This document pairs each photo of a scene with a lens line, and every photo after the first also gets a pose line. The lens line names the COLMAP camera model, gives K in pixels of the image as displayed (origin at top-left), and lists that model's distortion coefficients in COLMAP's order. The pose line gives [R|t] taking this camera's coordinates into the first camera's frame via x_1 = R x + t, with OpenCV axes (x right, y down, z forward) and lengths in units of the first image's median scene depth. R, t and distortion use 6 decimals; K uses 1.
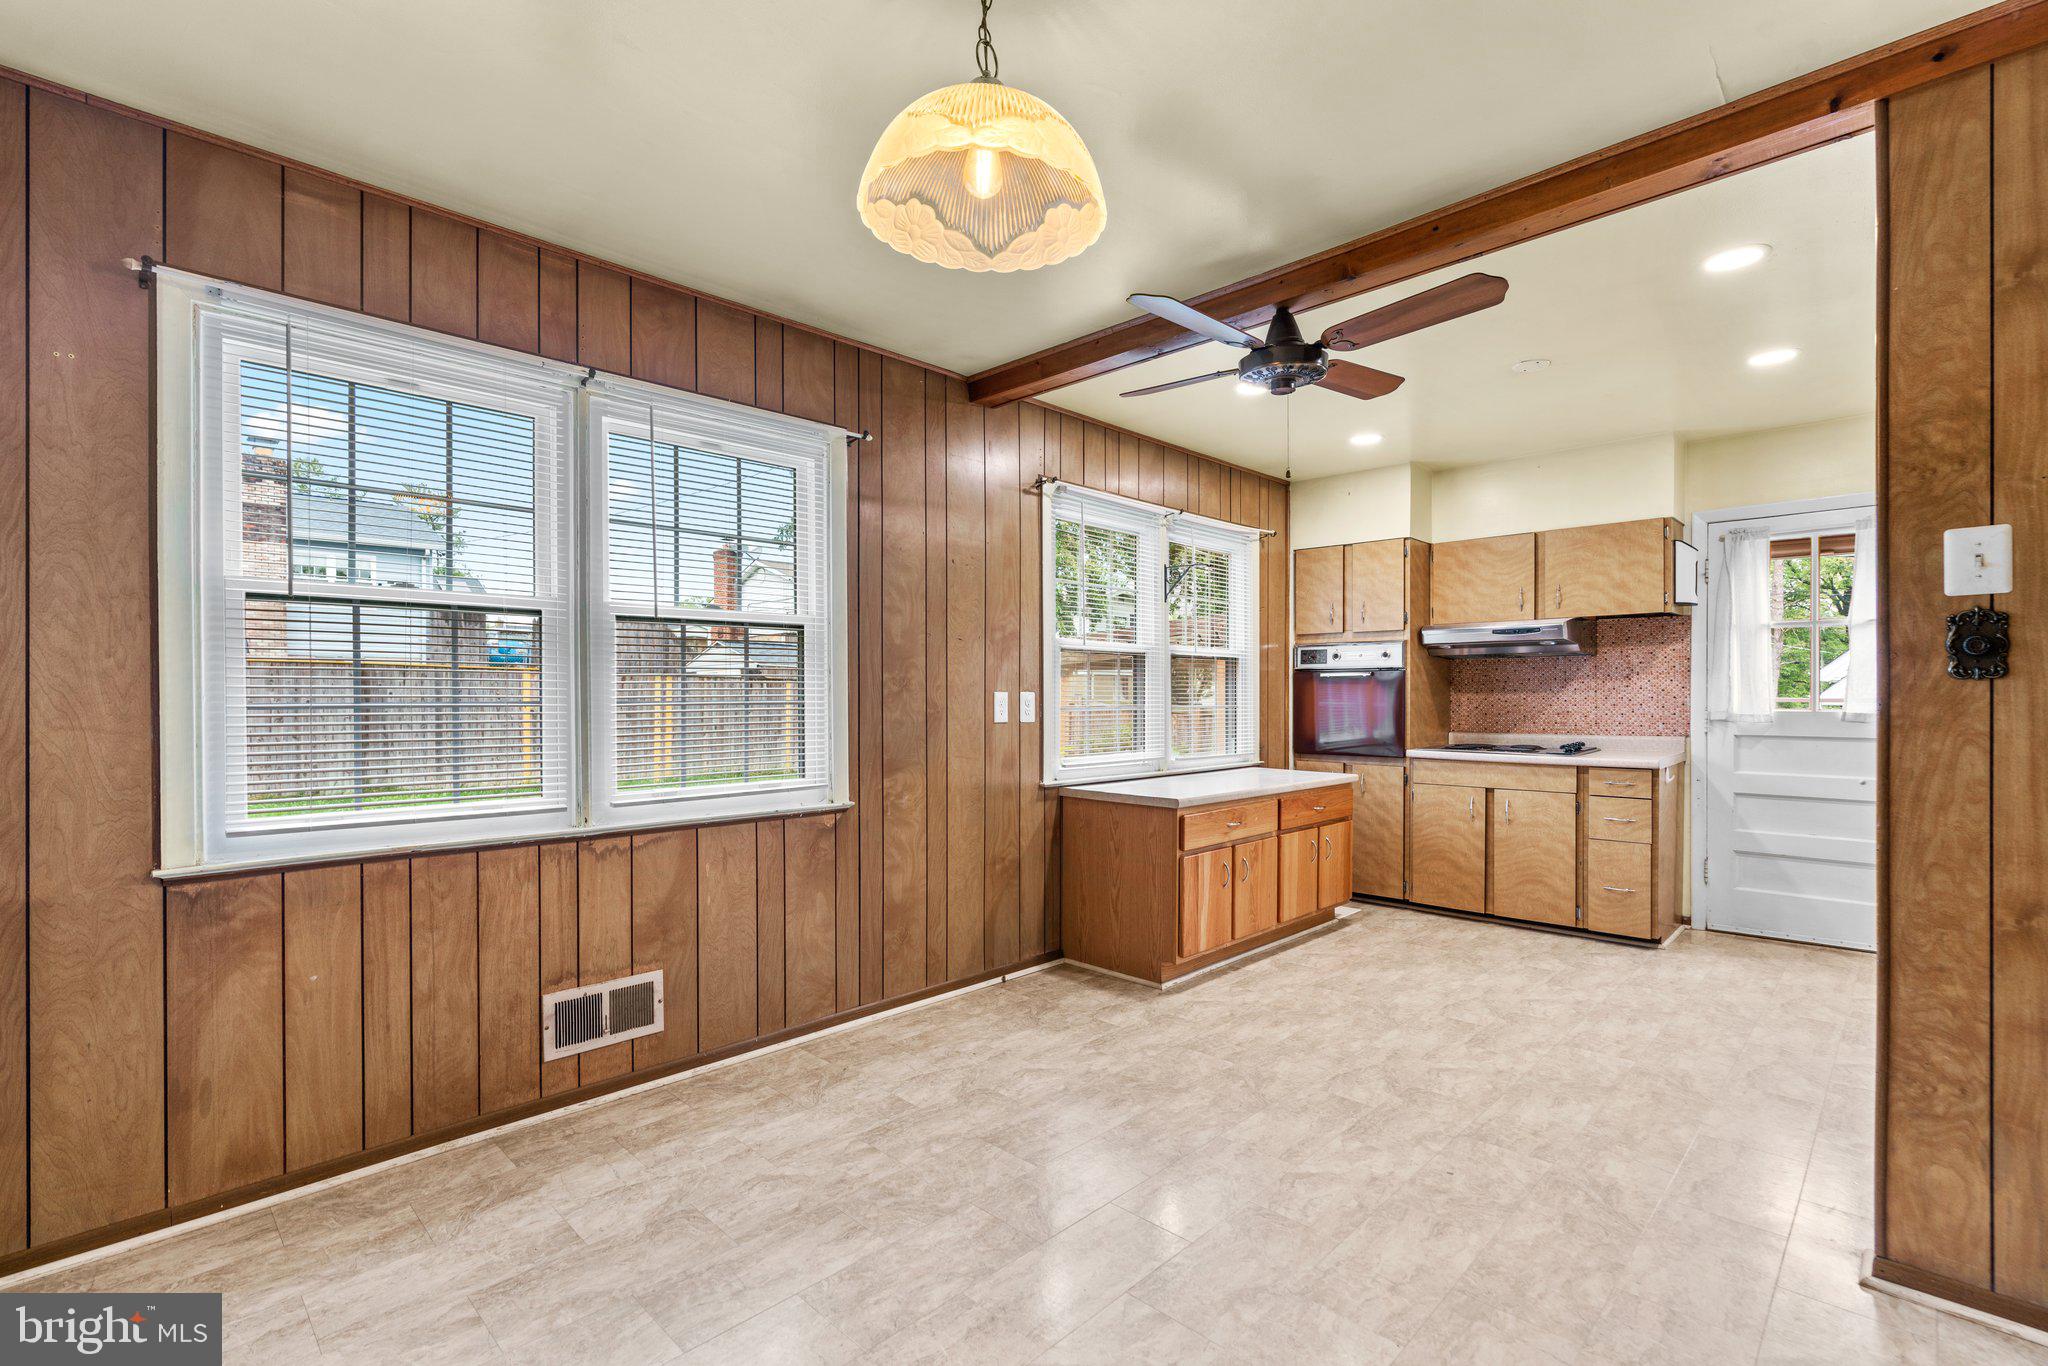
lens RADIAL K [[928.4, 0, 1028.8], [0, 928.4, 703.6], [0, 0, 1]] dist [-0.014469, 0.005529]
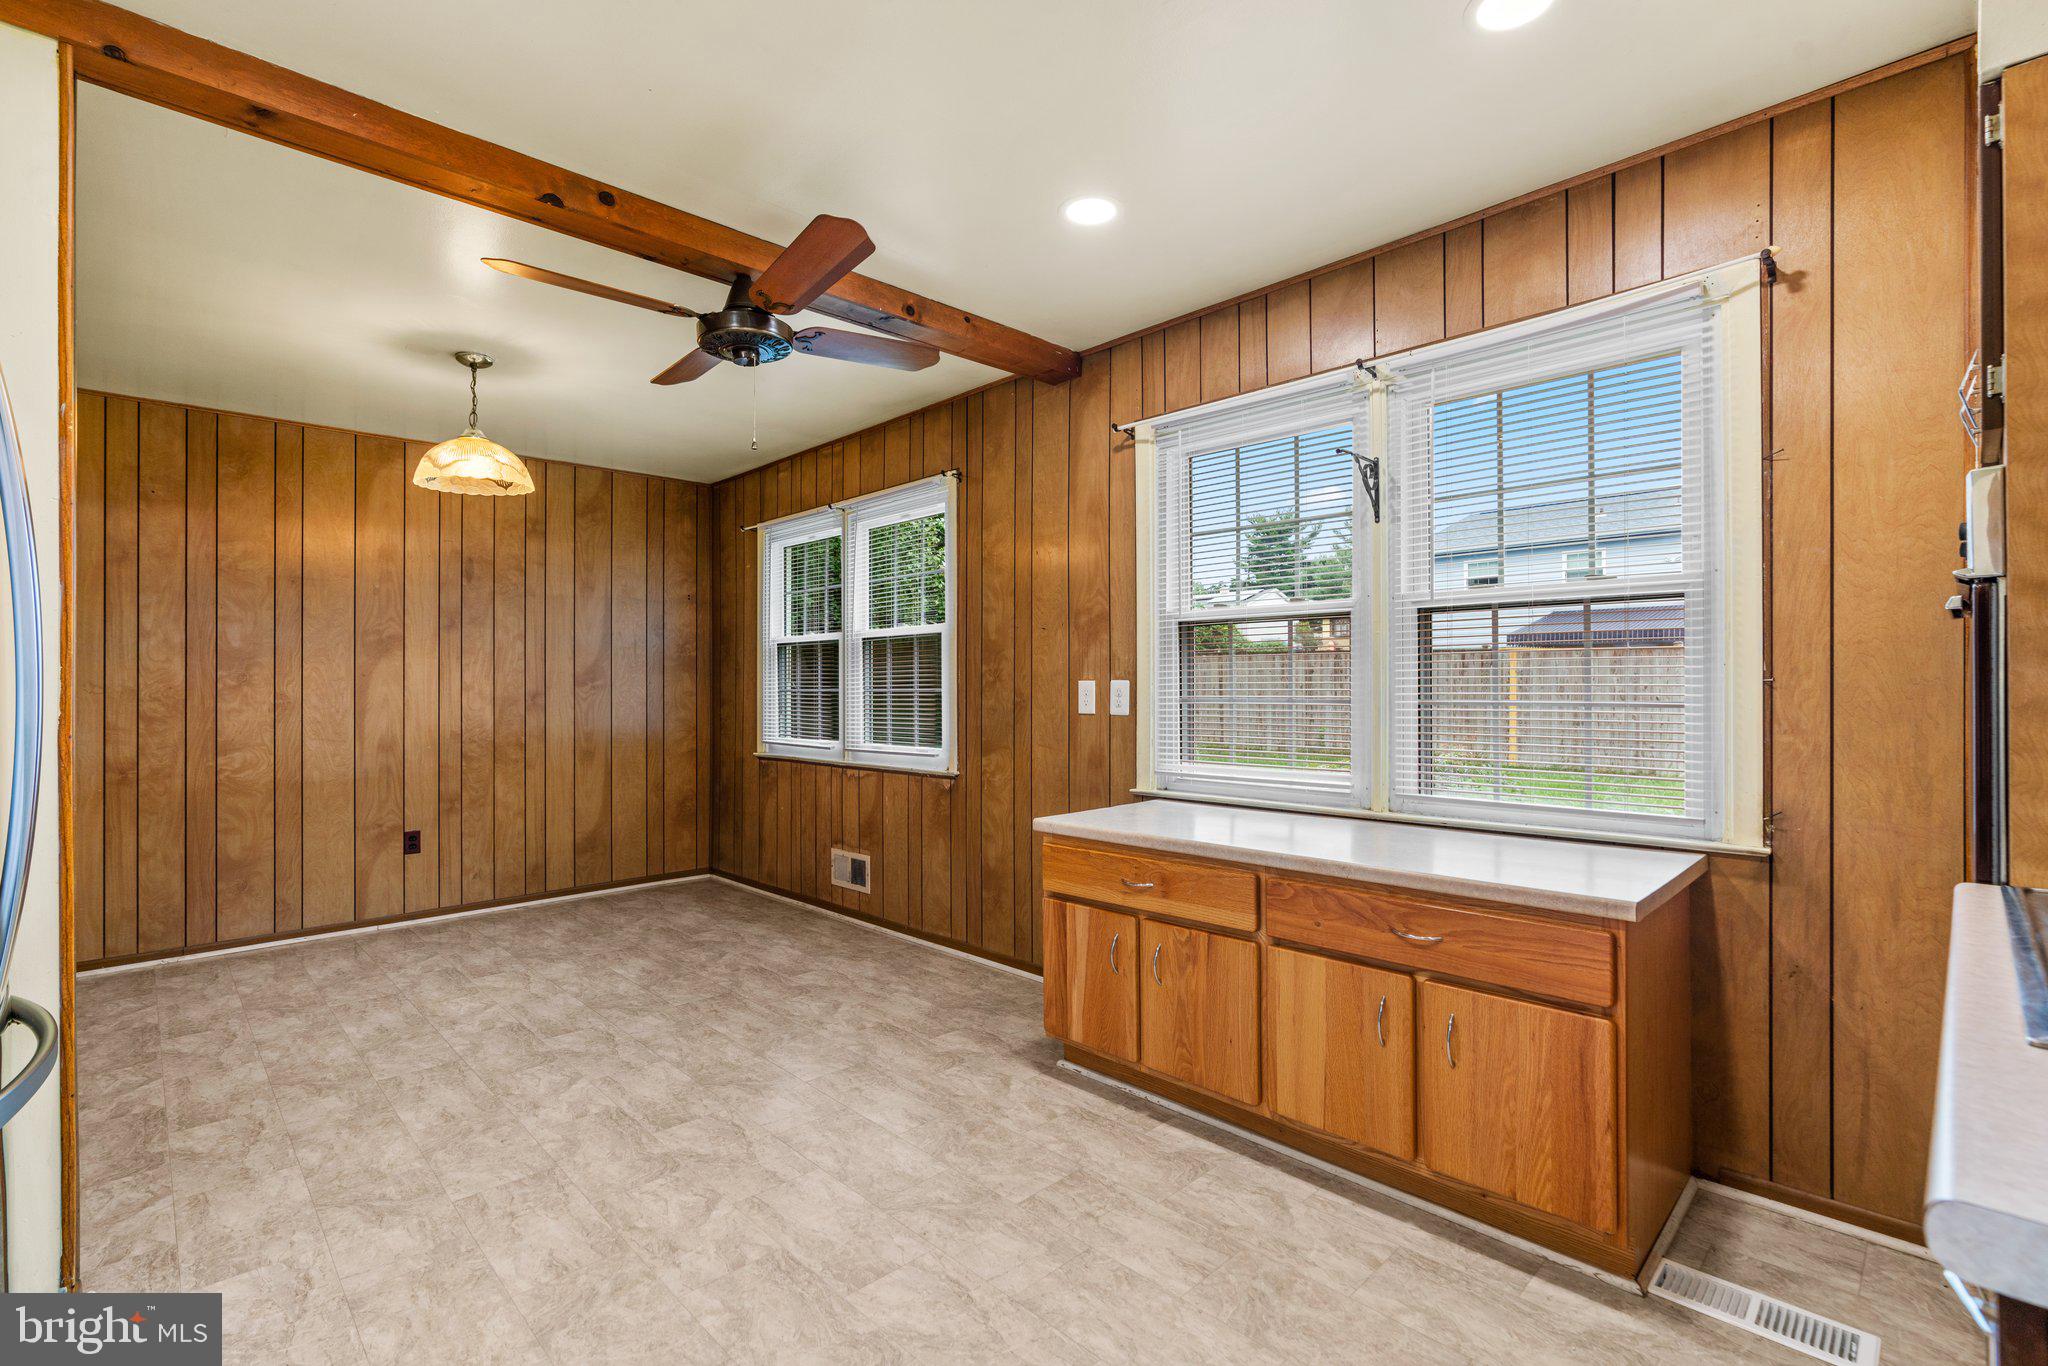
lens RADIAL K [[928.4, 0, 1036.0], [0, 928.4, 687.6], [0, 0, 1]] dist [-0.014469, 0.005529]
pose [[-0.020626, 0.004030, -0.999779, 0.870249], [0.000455, 0.999992, 0.004021, -0.009082], [0.999787, -0.000372, -0.020628, 0.947960]]
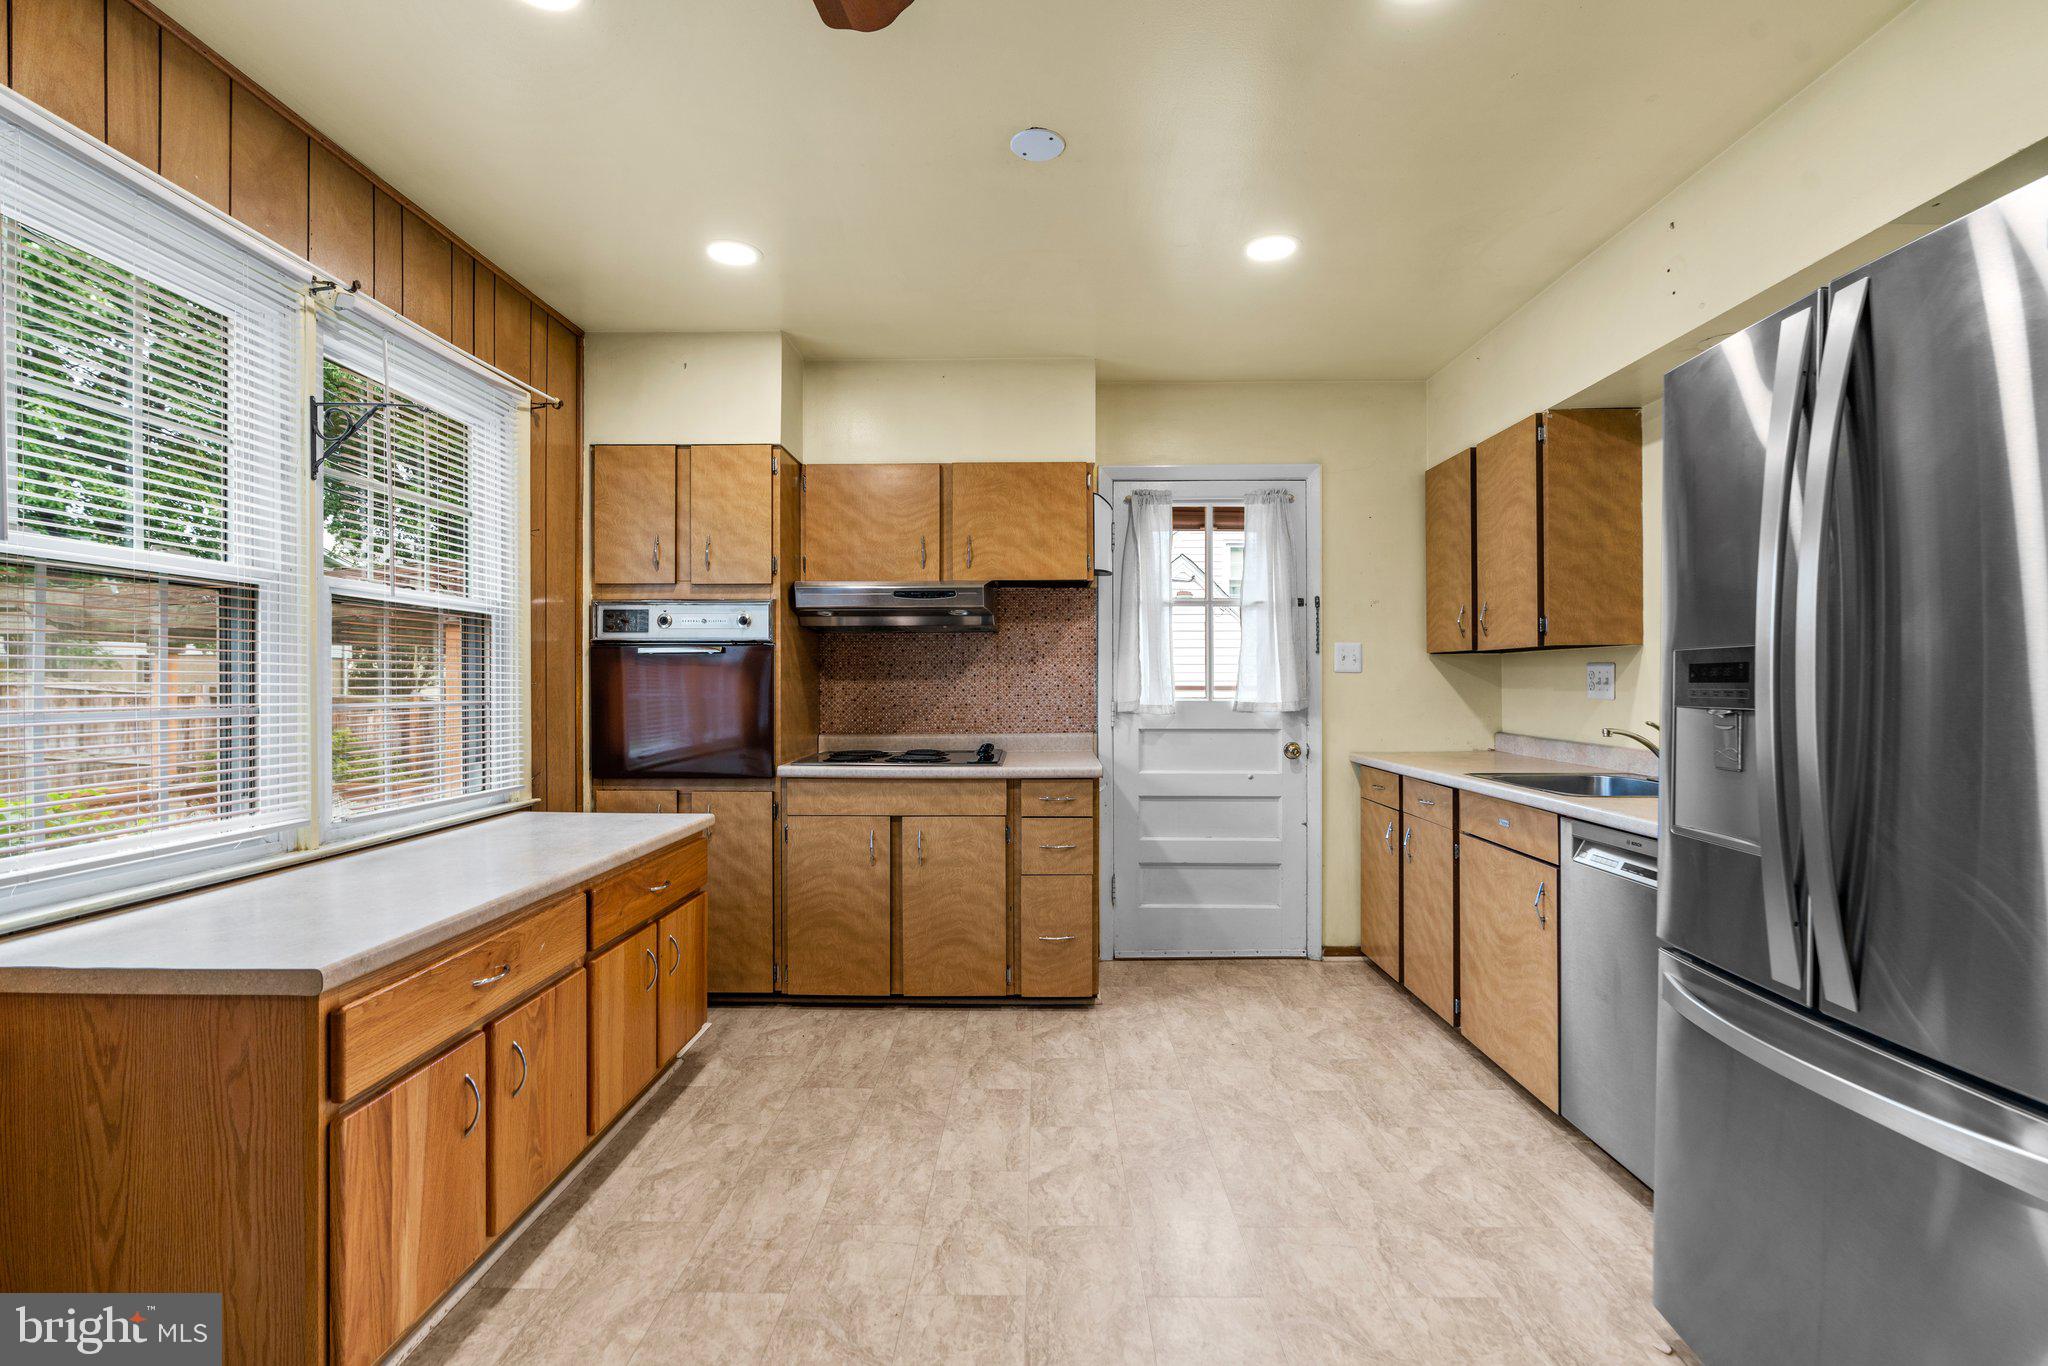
lens RADIAL K [[928.4, 0, 1030.1], [0, 928.4, 686.1], [0, 0, 1]] dist [-0.014469, 0.005529]
pose [[0.723292, -0.002565, 0.690537, 0.105358], [0.006552, 0.999974, -0.003148, -0.004770], [-0.690511, 0.006801, 0.723290, 0.509556]]
